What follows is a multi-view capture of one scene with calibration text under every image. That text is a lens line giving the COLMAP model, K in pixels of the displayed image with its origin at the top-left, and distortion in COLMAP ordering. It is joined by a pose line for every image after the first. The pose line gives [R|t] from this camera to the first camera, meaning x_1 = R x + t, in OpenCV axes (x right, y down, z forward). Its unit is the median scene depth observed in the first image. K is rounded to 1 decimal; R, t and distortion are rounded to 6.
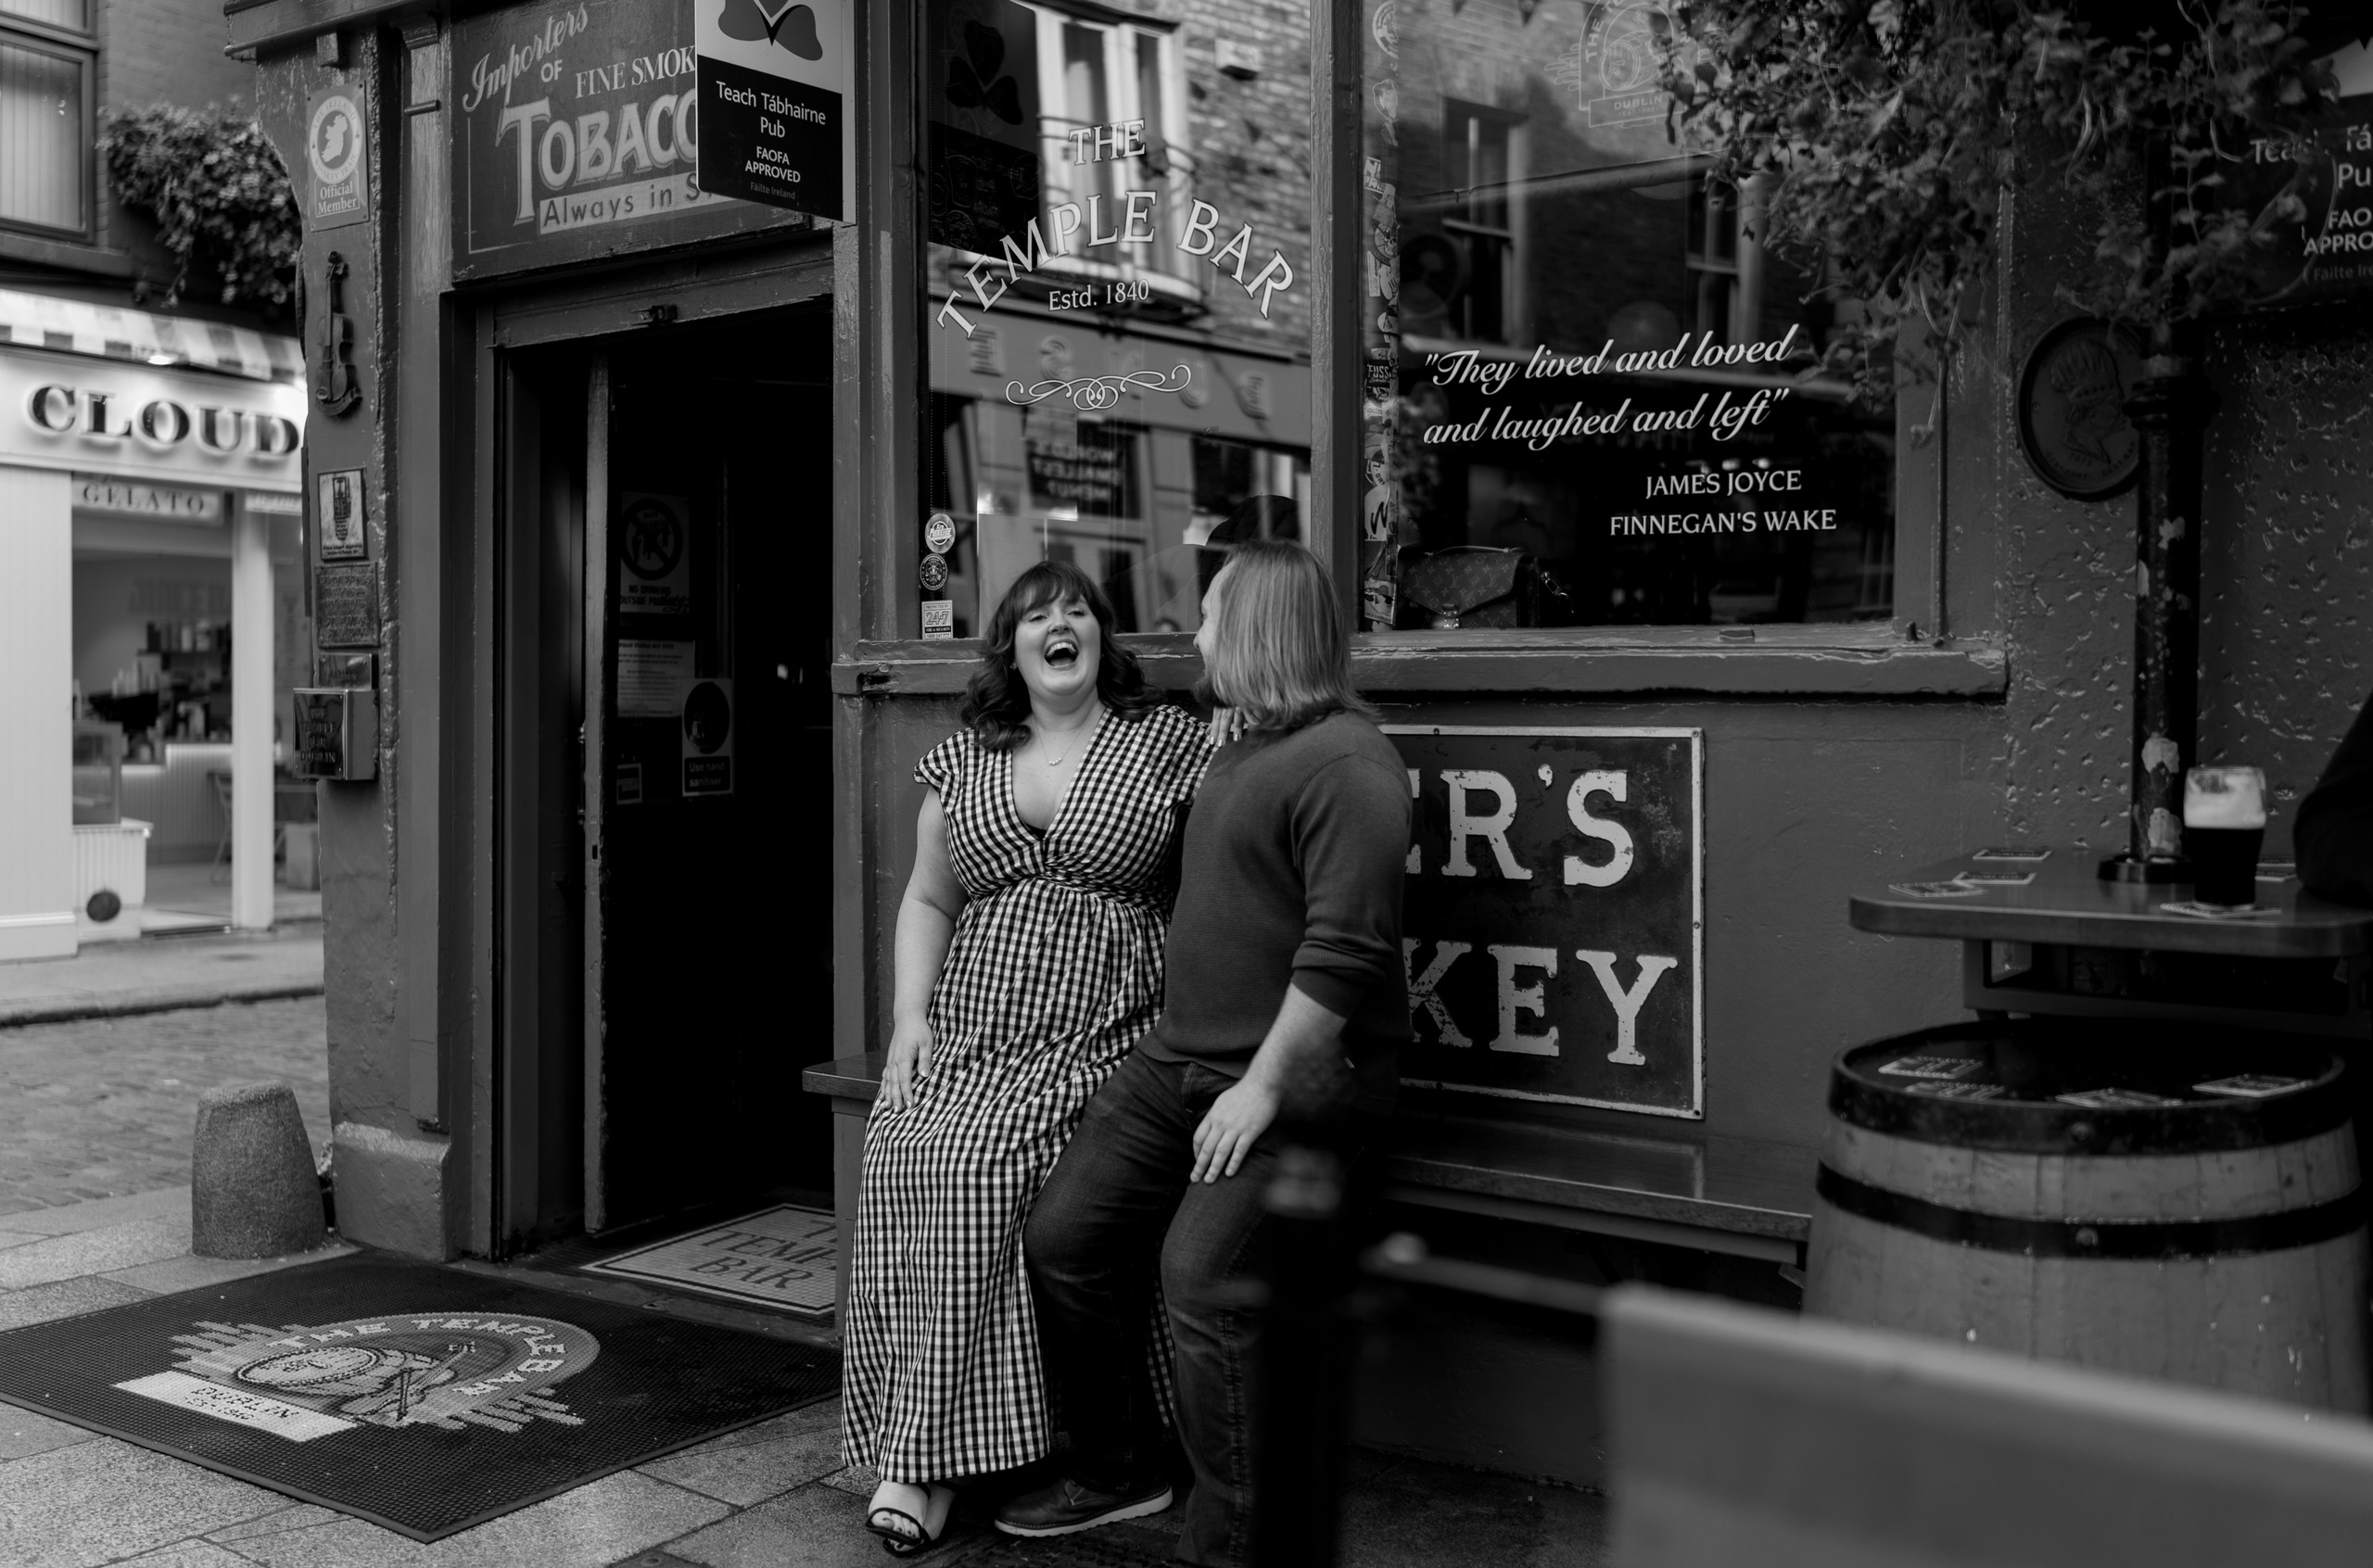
lens RADIAL K [[2352.5, 0, 875.4], [0, 2352.5, 774.0], [0, 0, 1]] dist [-0.013214, 0.000000]
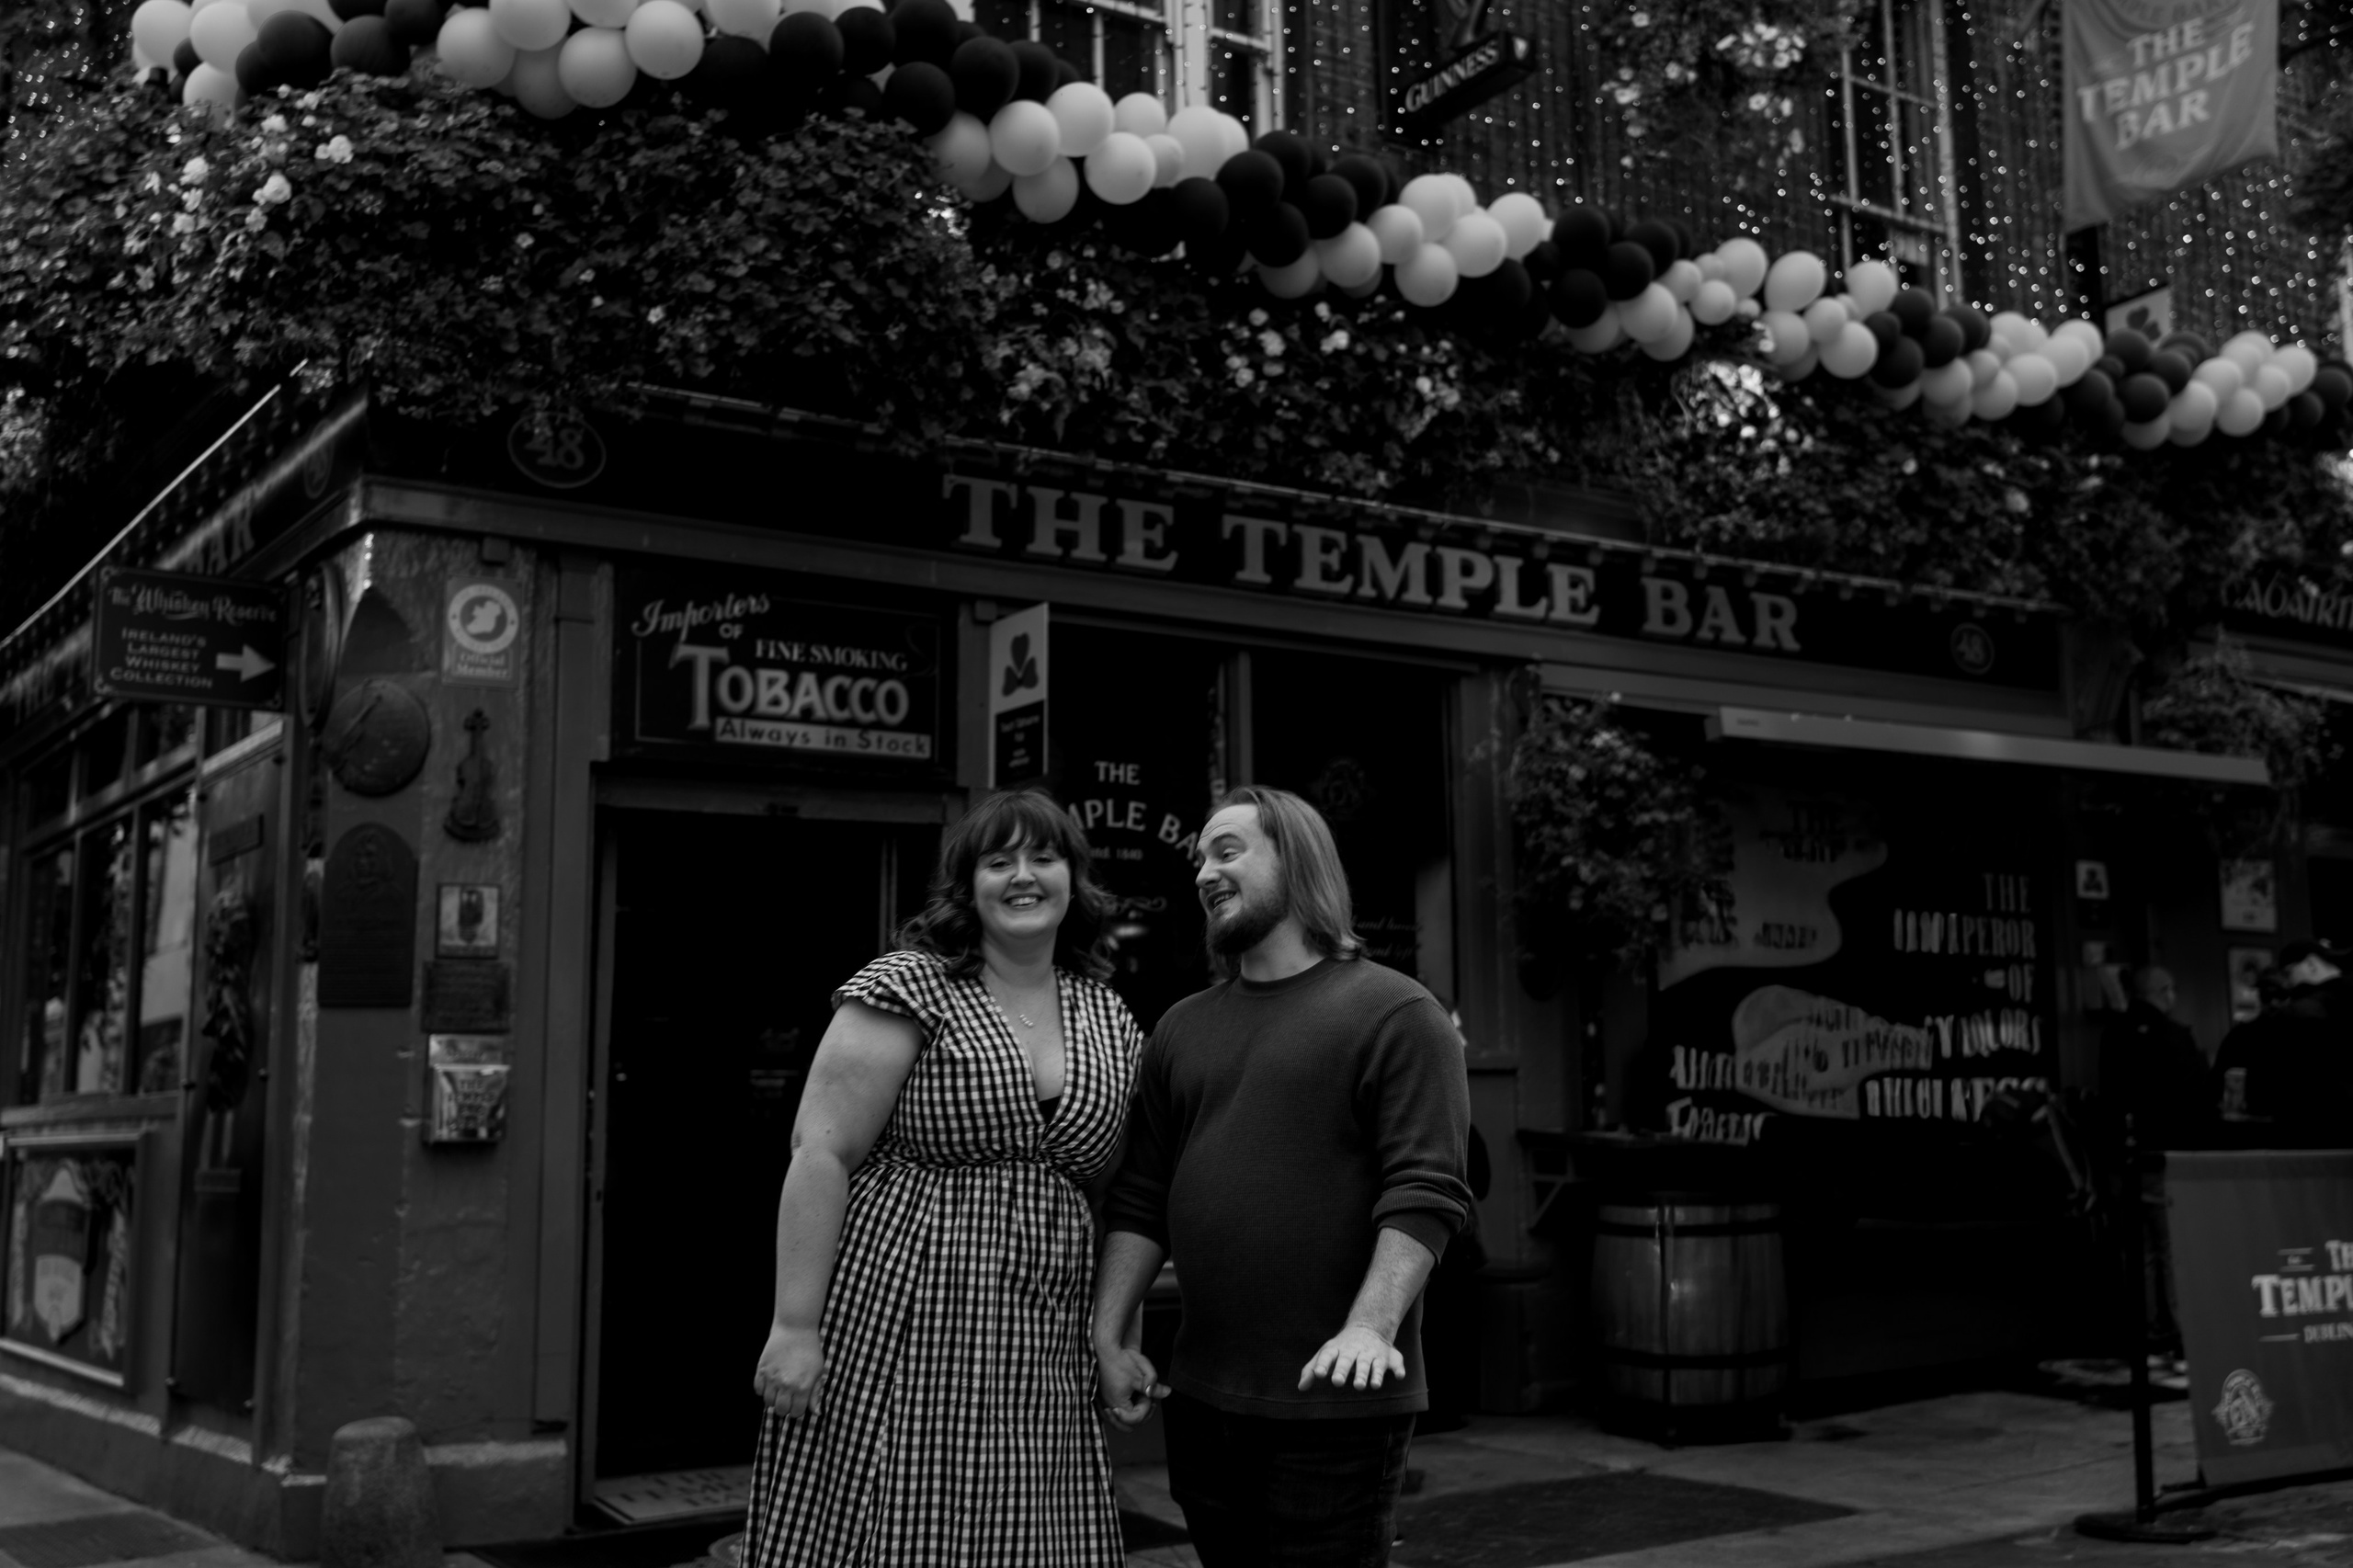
lens RADIAL K [[2421.6, 0, 1174.8], [0, 2421.6, 768.8], [0, 0, 1]] dist [-0.005963, 0.000000]
pose [[0.341407, 0.128472, 0.931094, -1.536150], [0.041404, 0.987597, -0.151450, 0.018707], [-0.939003, 0.090257, 0.331853, 0.292807]]
